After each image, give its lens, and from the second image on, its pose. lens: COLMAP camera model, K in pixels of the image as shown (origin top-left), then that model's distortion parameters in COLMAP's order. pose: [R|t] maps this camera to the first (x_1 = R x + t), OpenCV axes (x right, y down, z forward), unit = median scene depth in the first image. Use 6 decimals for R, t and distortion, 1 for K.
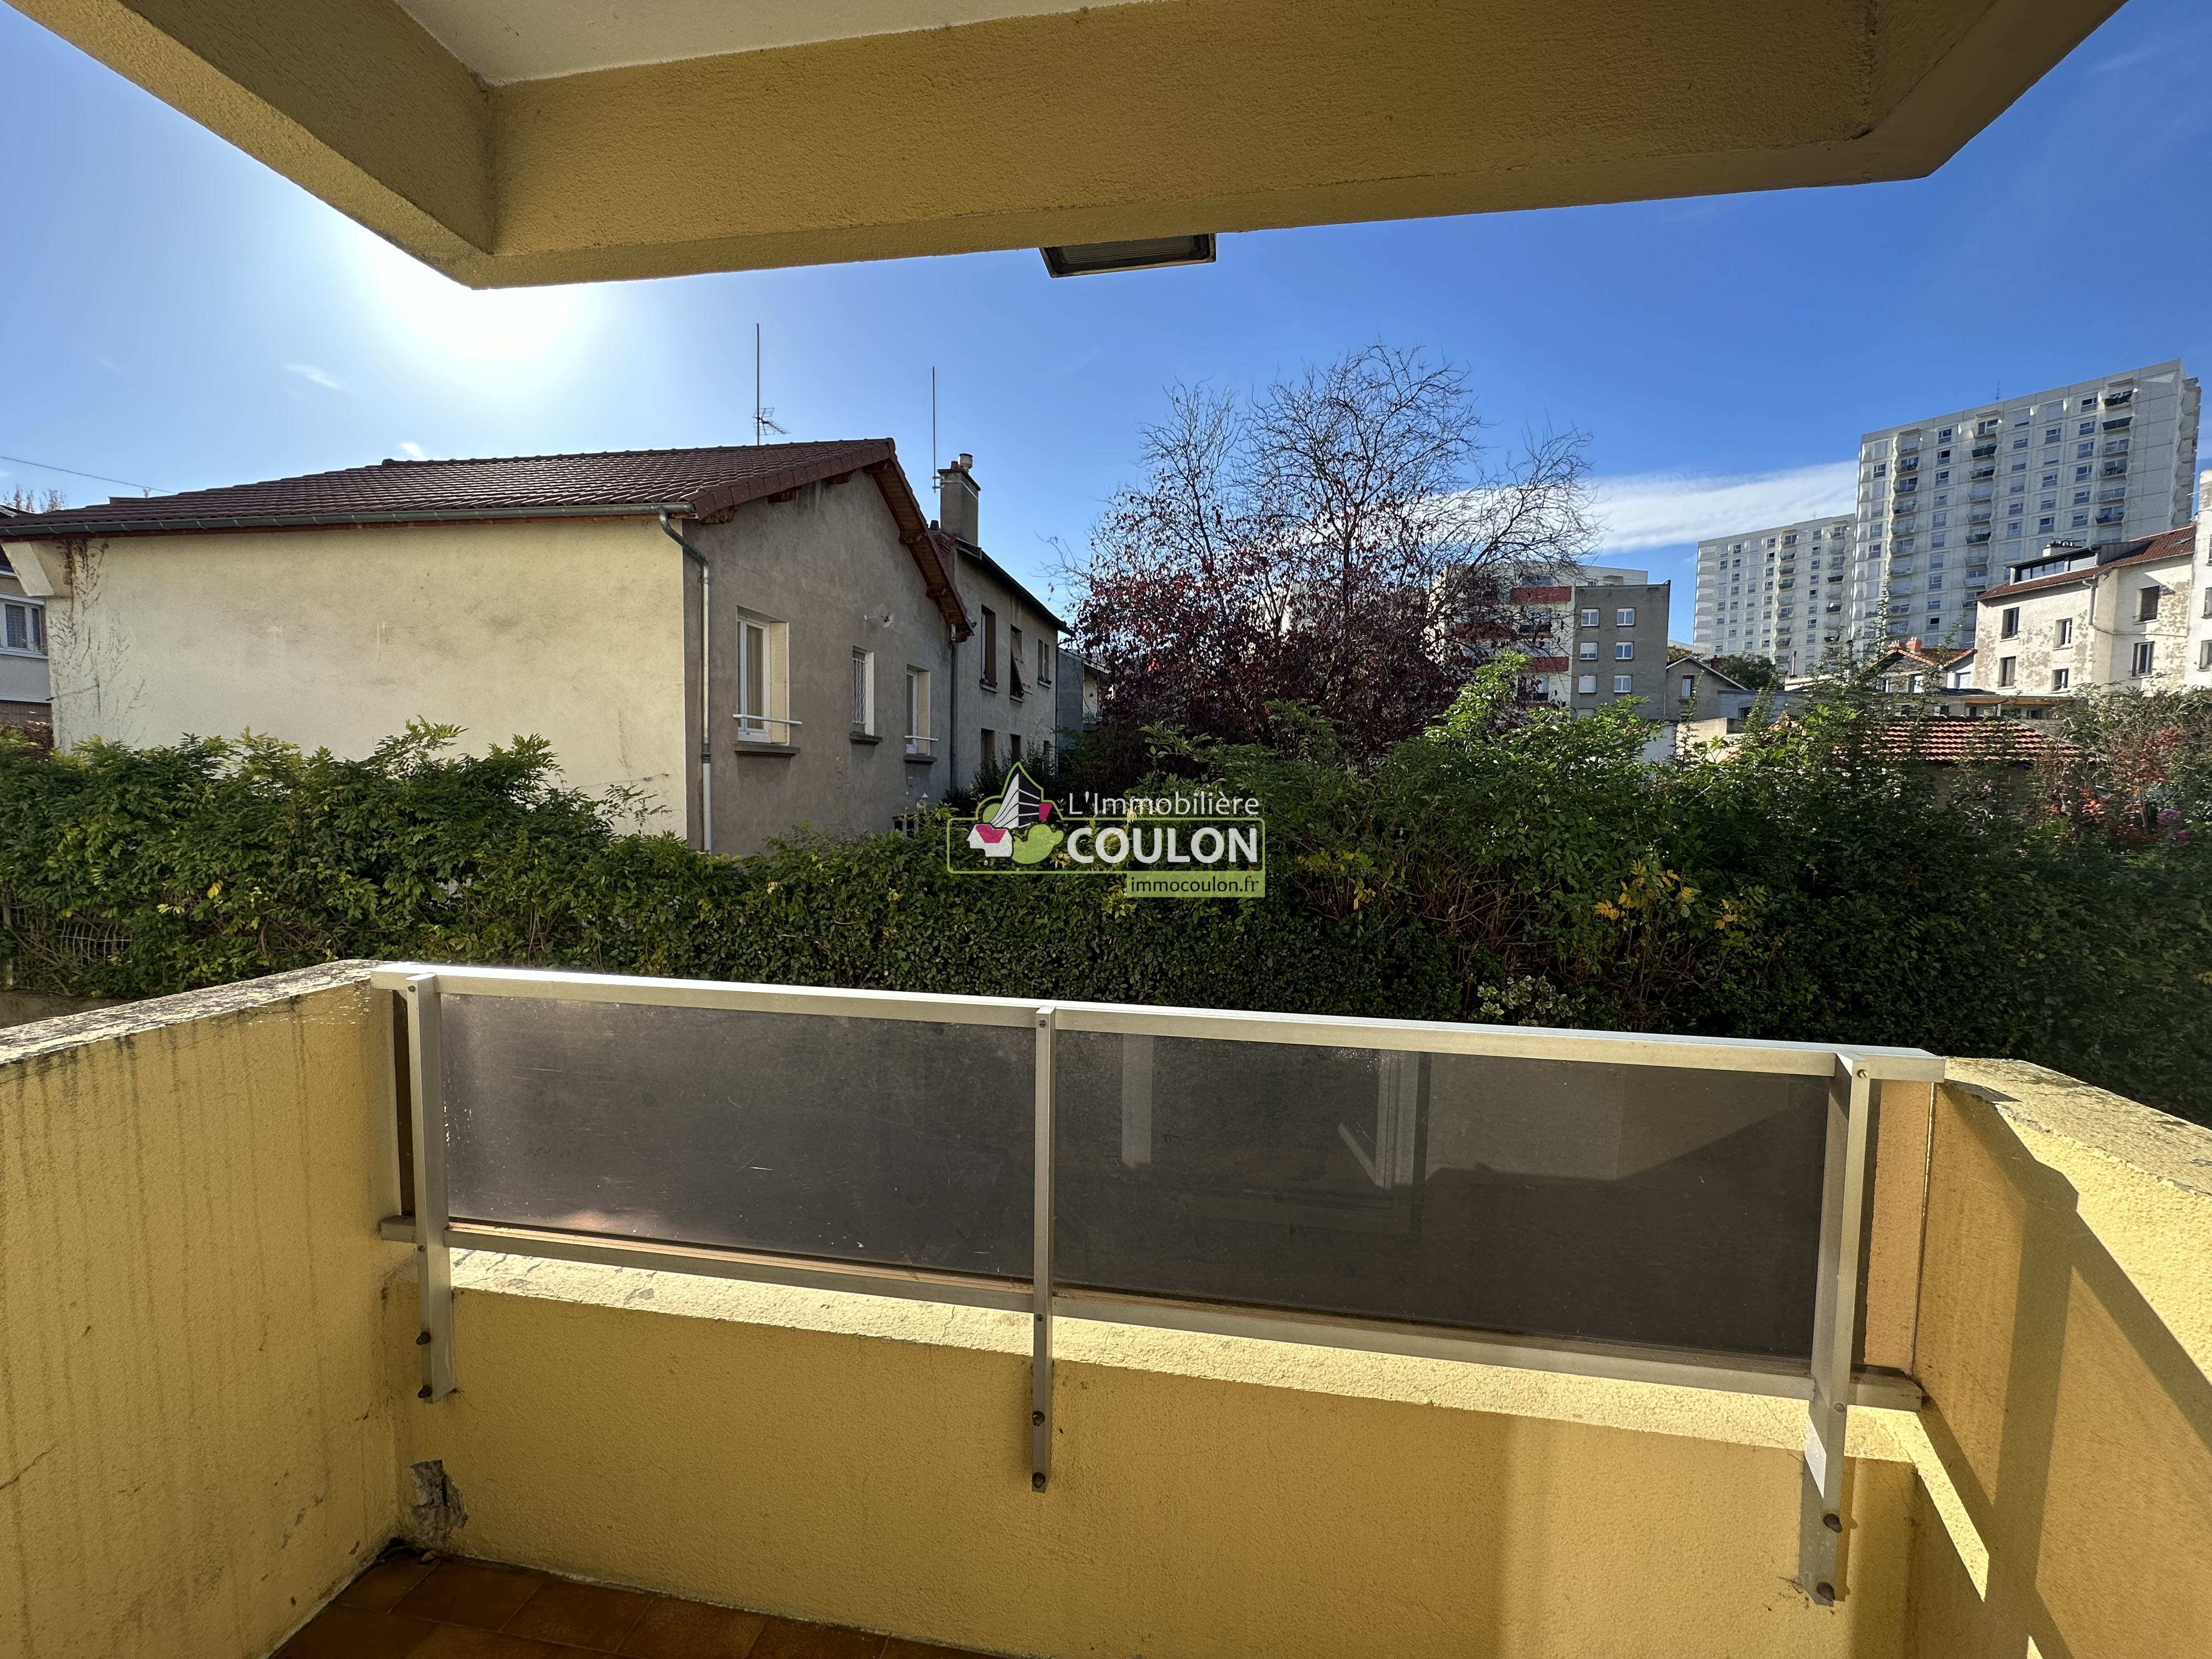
lens RADIAL K [[887.7, 0, 1106.0], [0, 887.7, 829.5], [0, 0, 1]] dist [-0.019259, -0.000276]
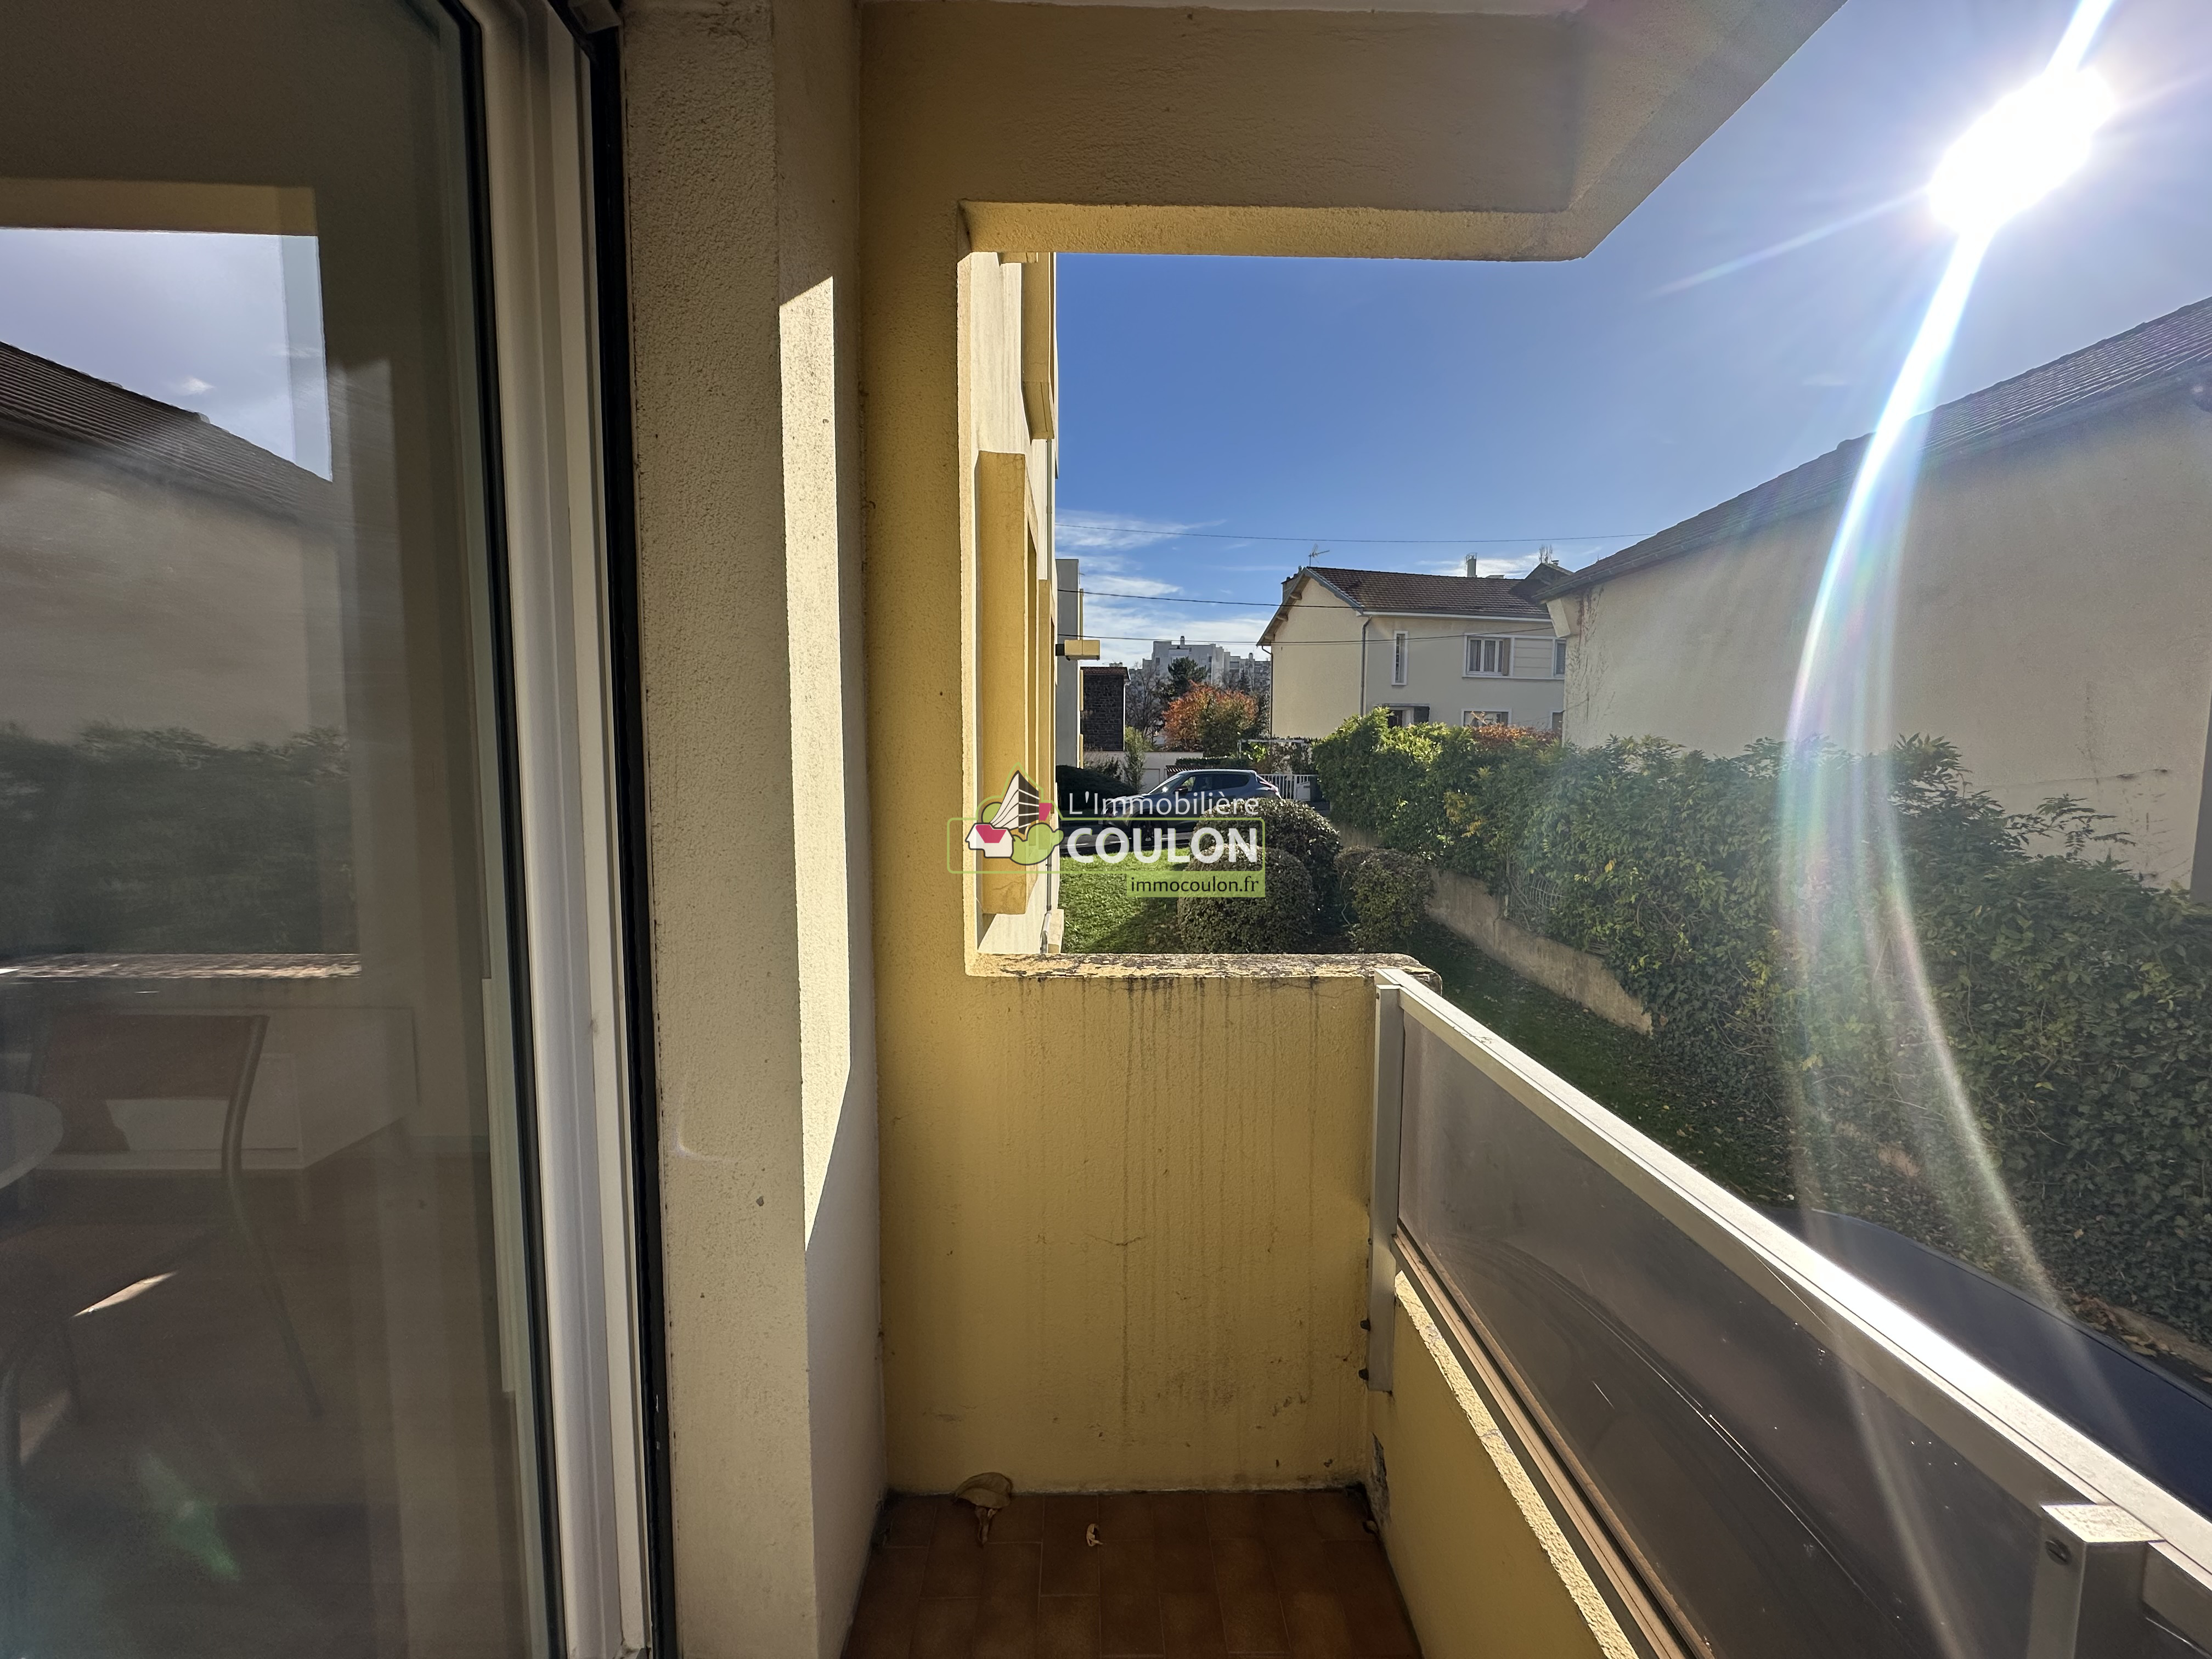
lens RADIAL K [[873.6, 0, 1106.0], [0, 873.6, 829.5], [0, 0, 1]] dist [-0.007164, 0.000197]
pose [[0.169087, 0.069768, -0.983129, 0.036603], [-0.058287, 0.996453, 0.060689, -0.013603], [0.983876, 0.047042, 0.172554, 0.109871]]
